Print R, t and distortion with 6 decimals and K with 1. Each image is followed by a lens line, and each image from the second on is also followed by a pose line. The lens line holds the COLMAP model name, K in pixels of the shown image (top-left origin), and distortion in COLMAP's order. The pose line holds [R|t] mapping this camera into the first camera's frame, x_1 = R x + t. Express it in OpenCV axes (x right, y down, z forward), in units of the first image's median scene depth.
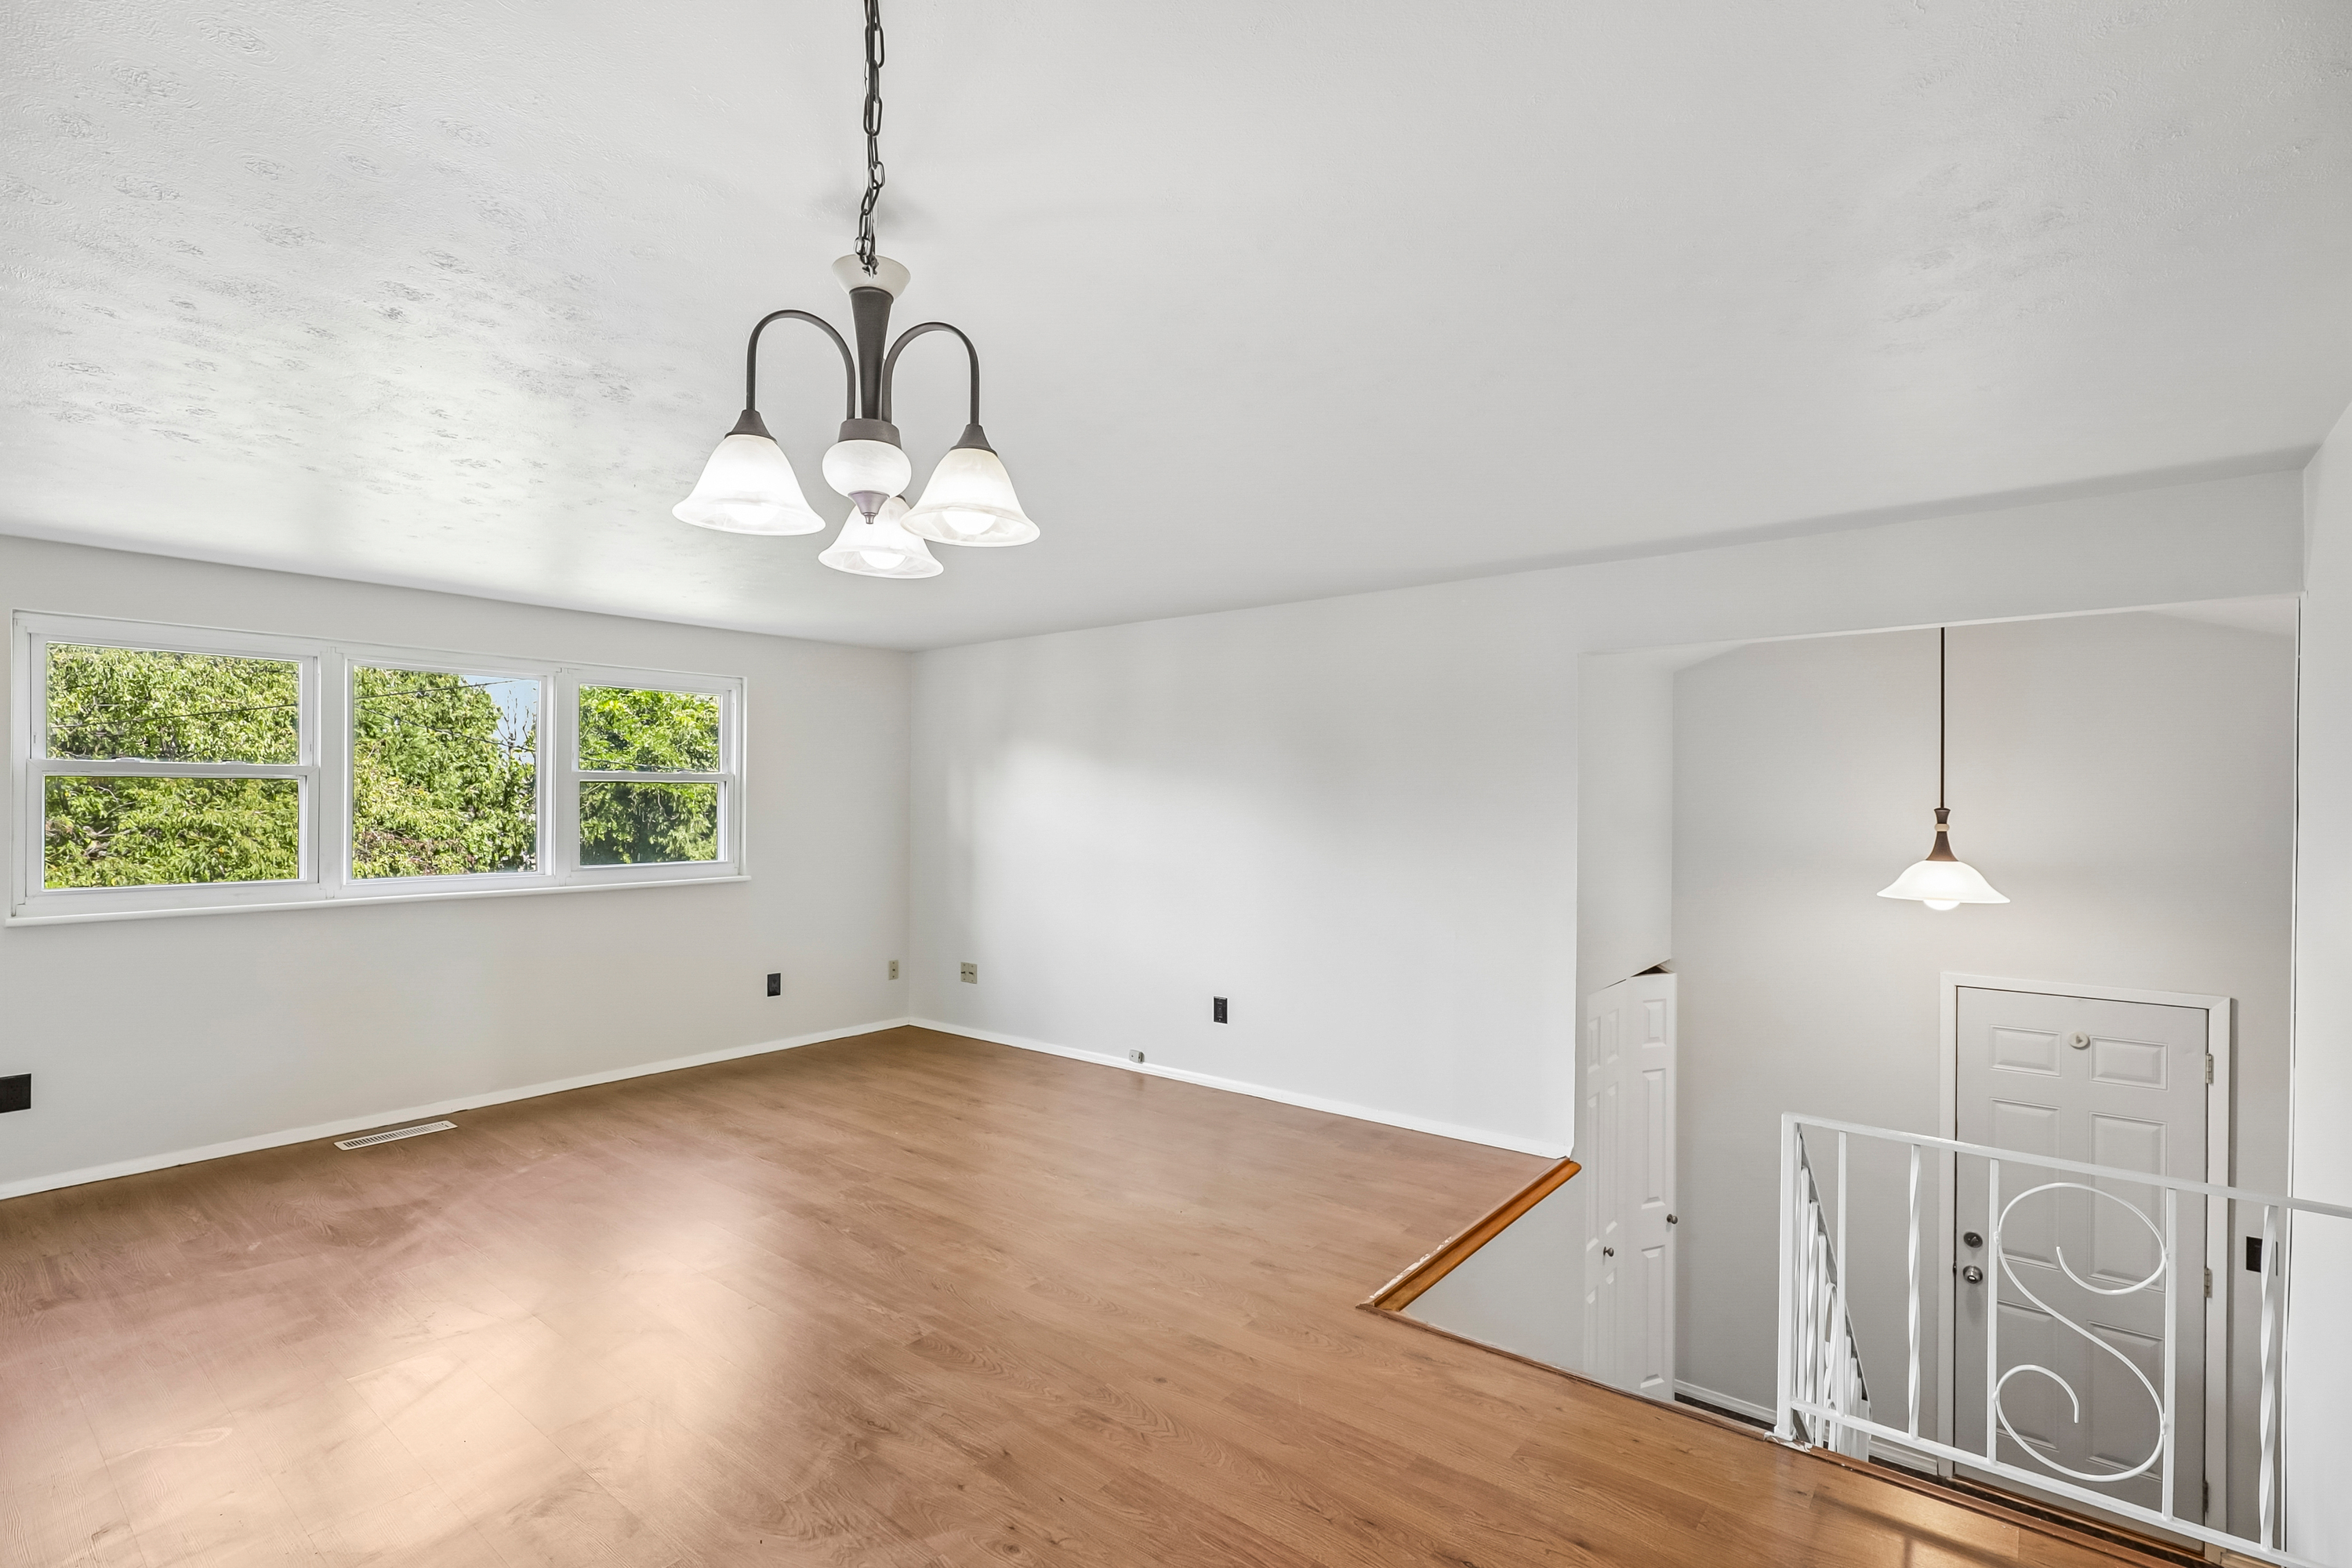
lens RADIAL K [[1087.8, 0, 1181.0], [0, 1087.8, 792.7], [0, 0, 1]] dist [-0.001695, 0.001193]
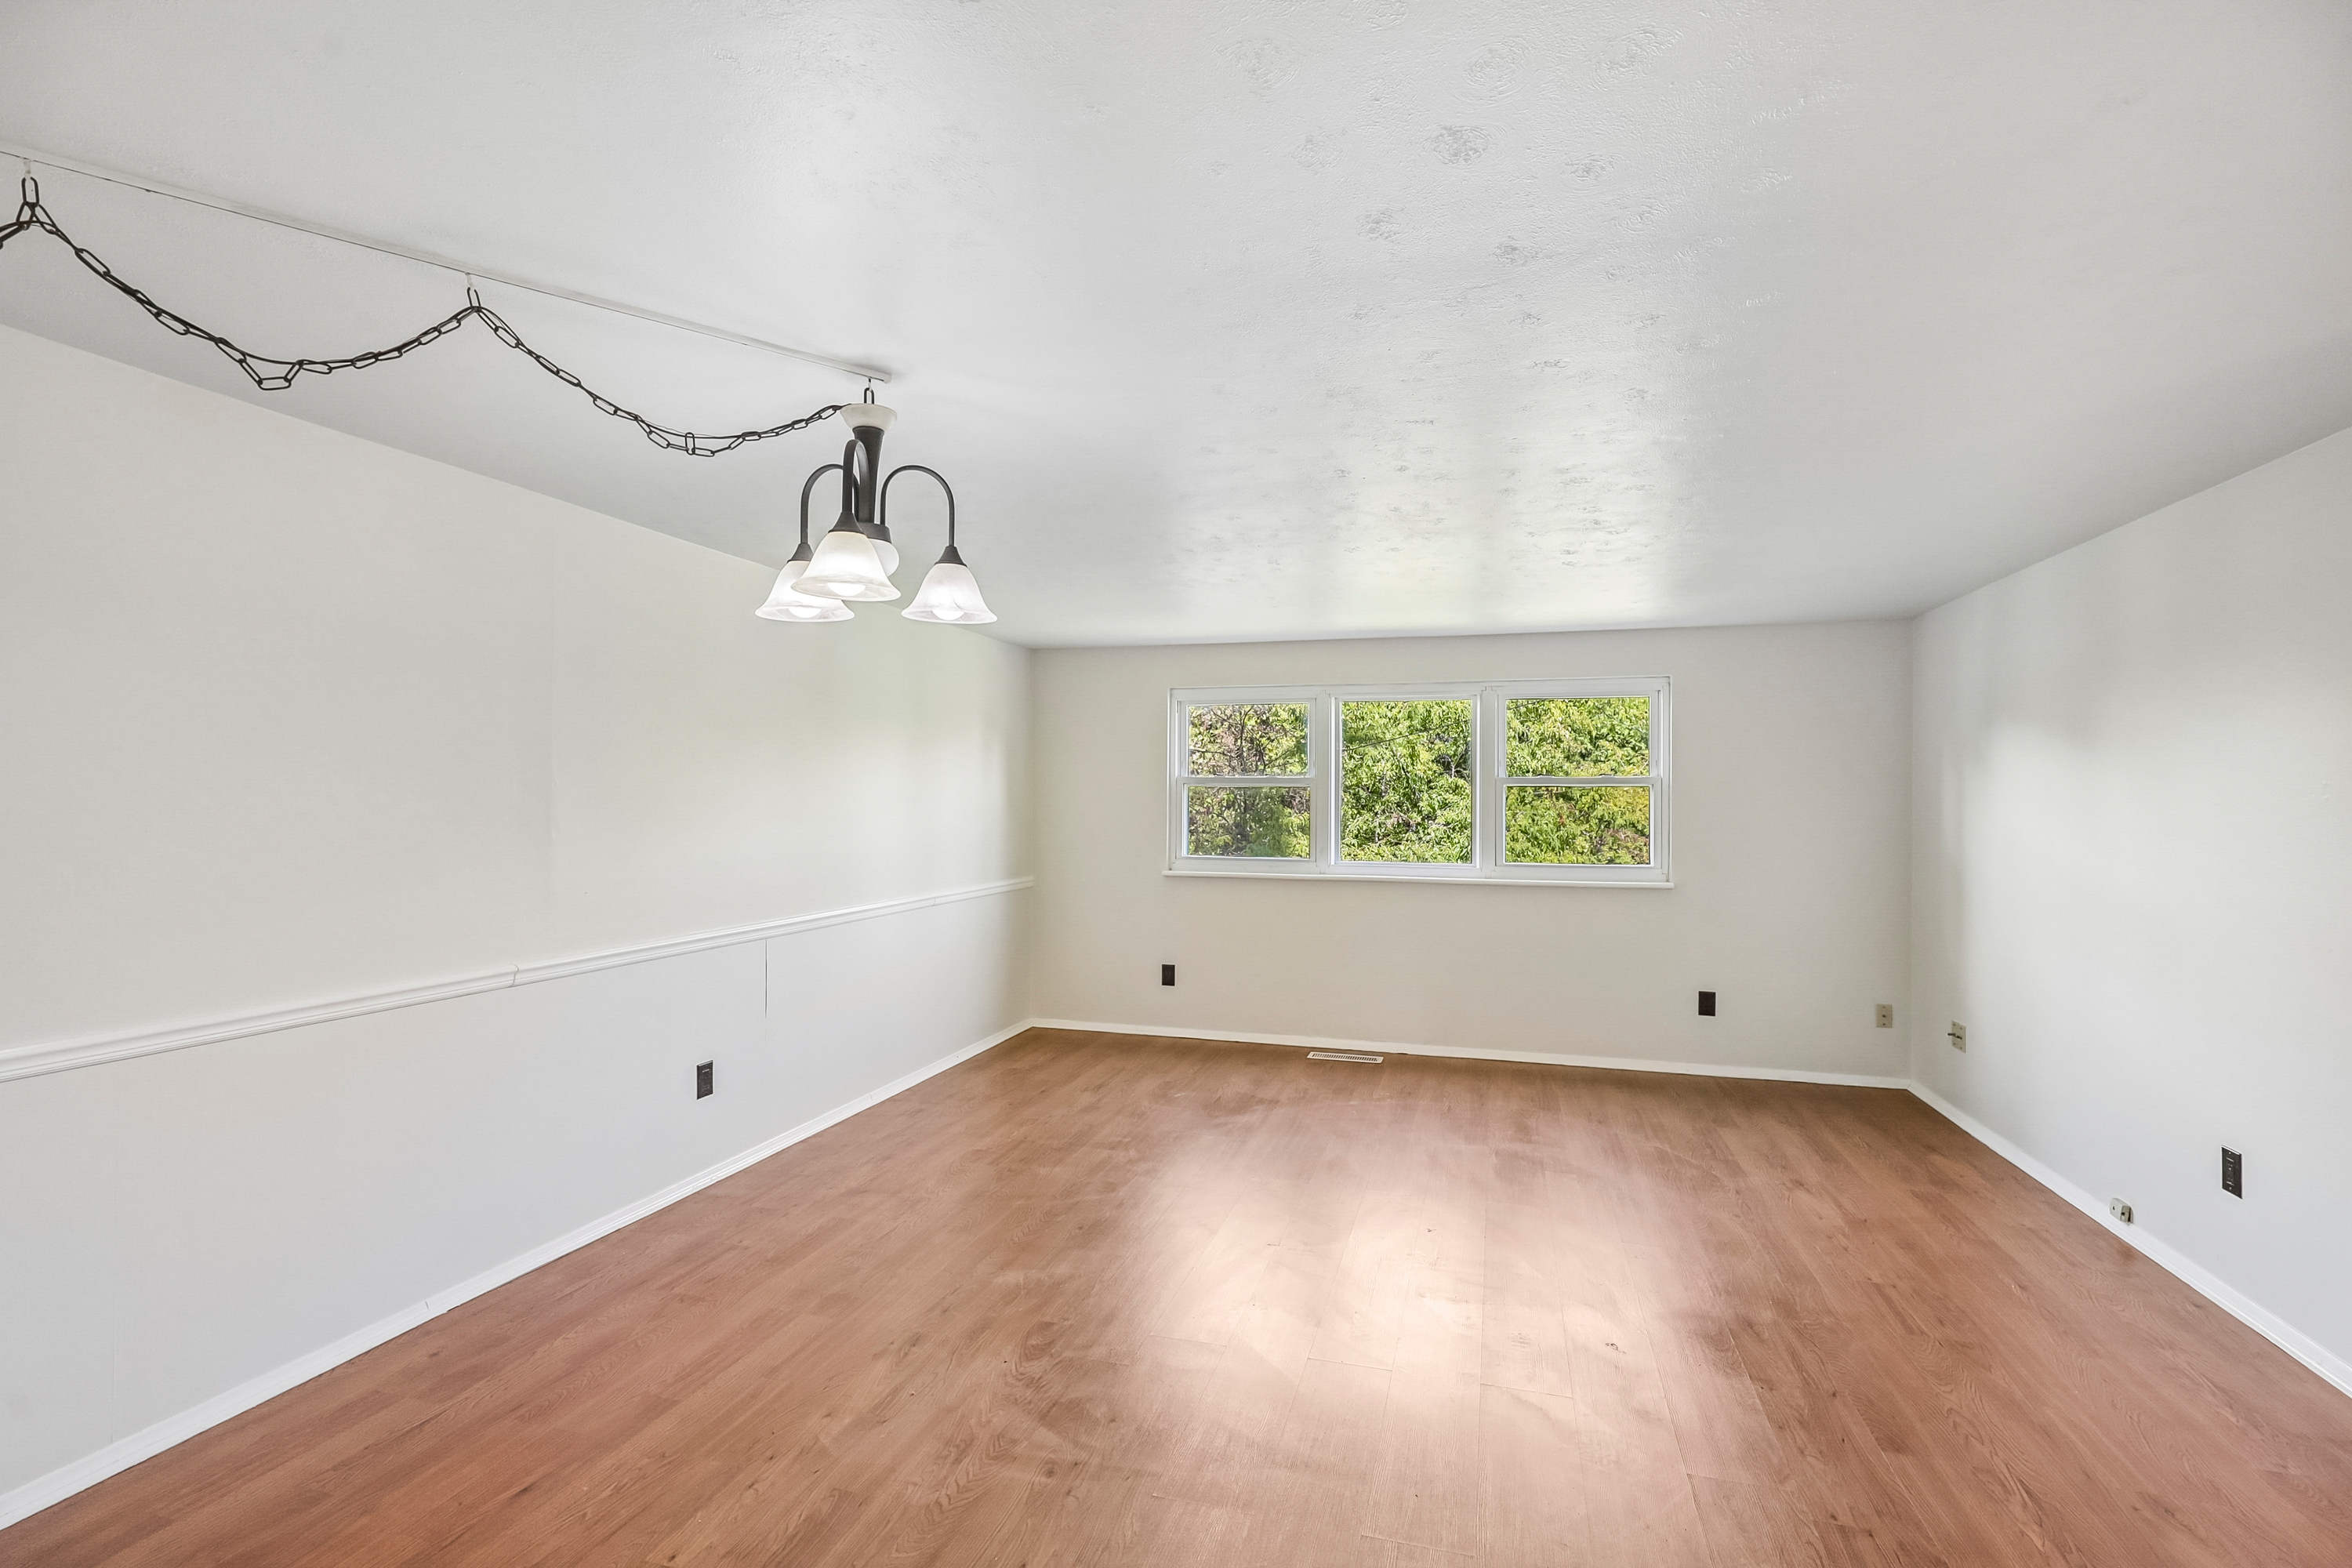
lens RADIAL K [[1087.8, 0, 1182.3], [0, 1087.8, 787.8], [0, 0, 1]] dist [-0.001695, 0.001193]
pose [[0.381546, -0.009792, -0.924298, 0.315669], [-0.000524, 0.999941, -0.010810, 0.003450], [0.924350, 0.004609, 0.381518, 0.238891]]
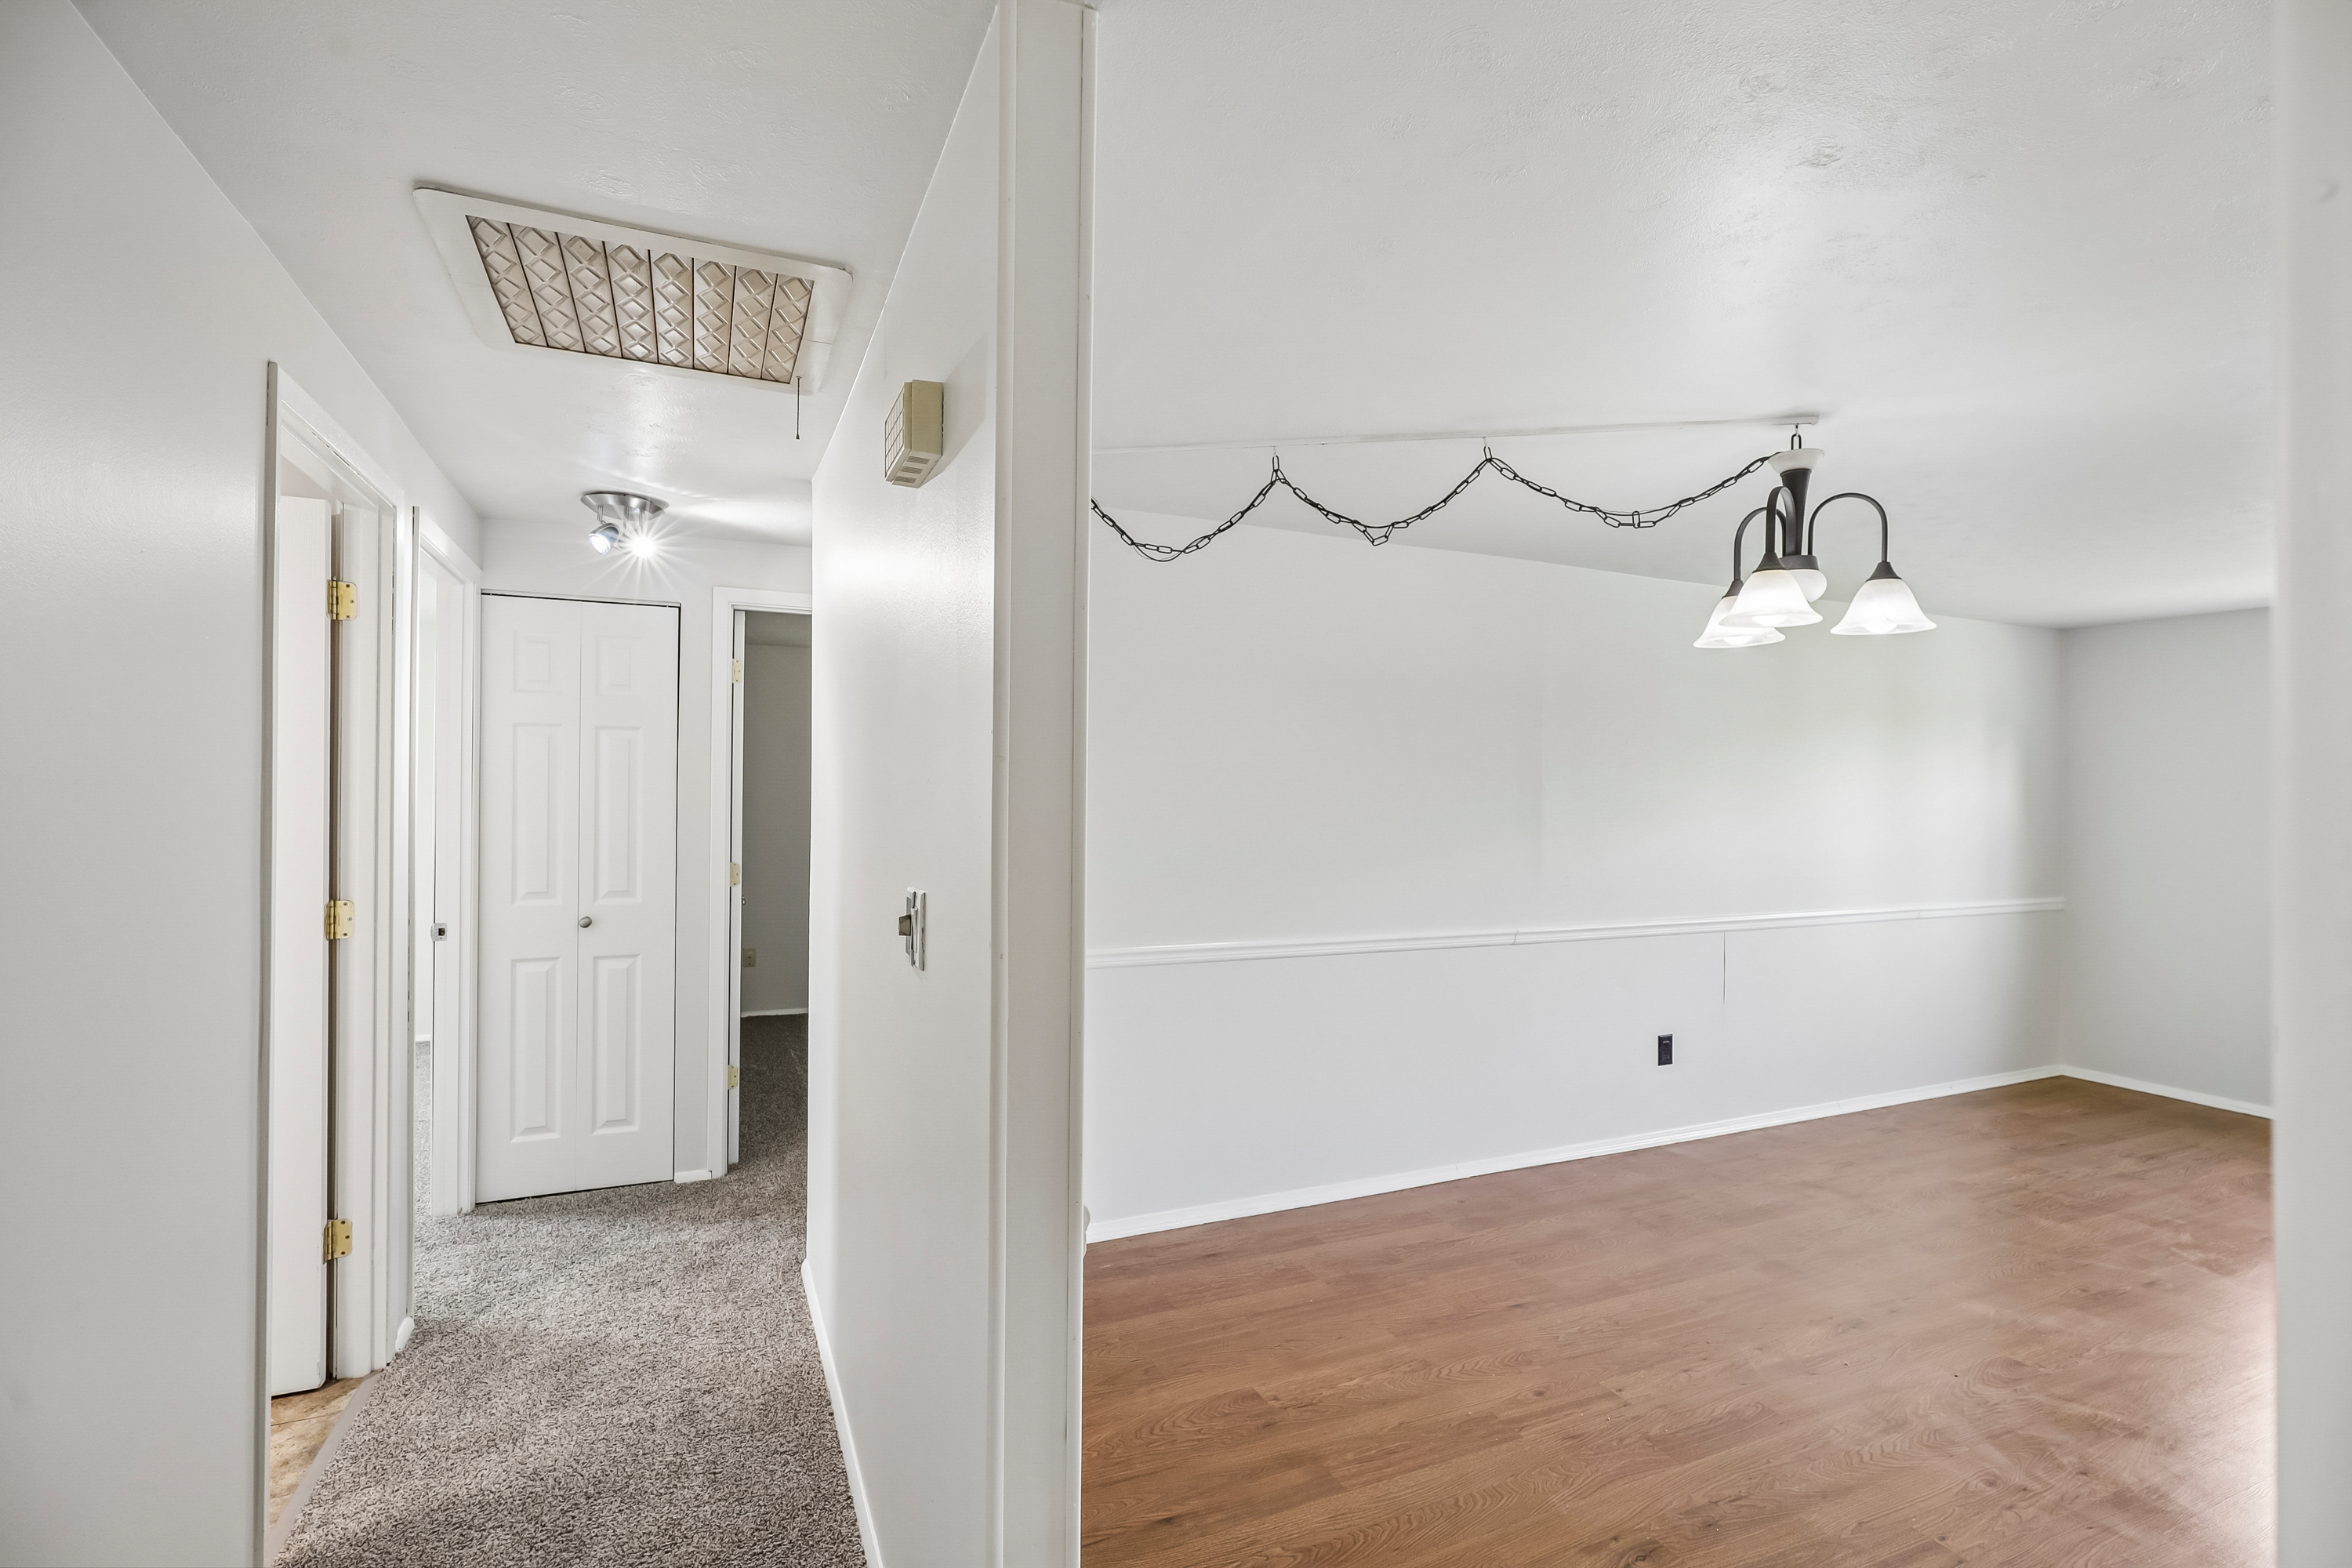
lens RADIAL K [[1087.8, 0, 1175.1], [0, 1087.8, 789.4], [0, 0, 1]] dist [-0.001695, 0.001193]
pose [[-0.451464, -0.012302, -0.892205, 0.418665], [-0.011579, 0.999902, -0.007928, 0.004649], [0.892214, 0.006752, -0.451562, 0.260039]]
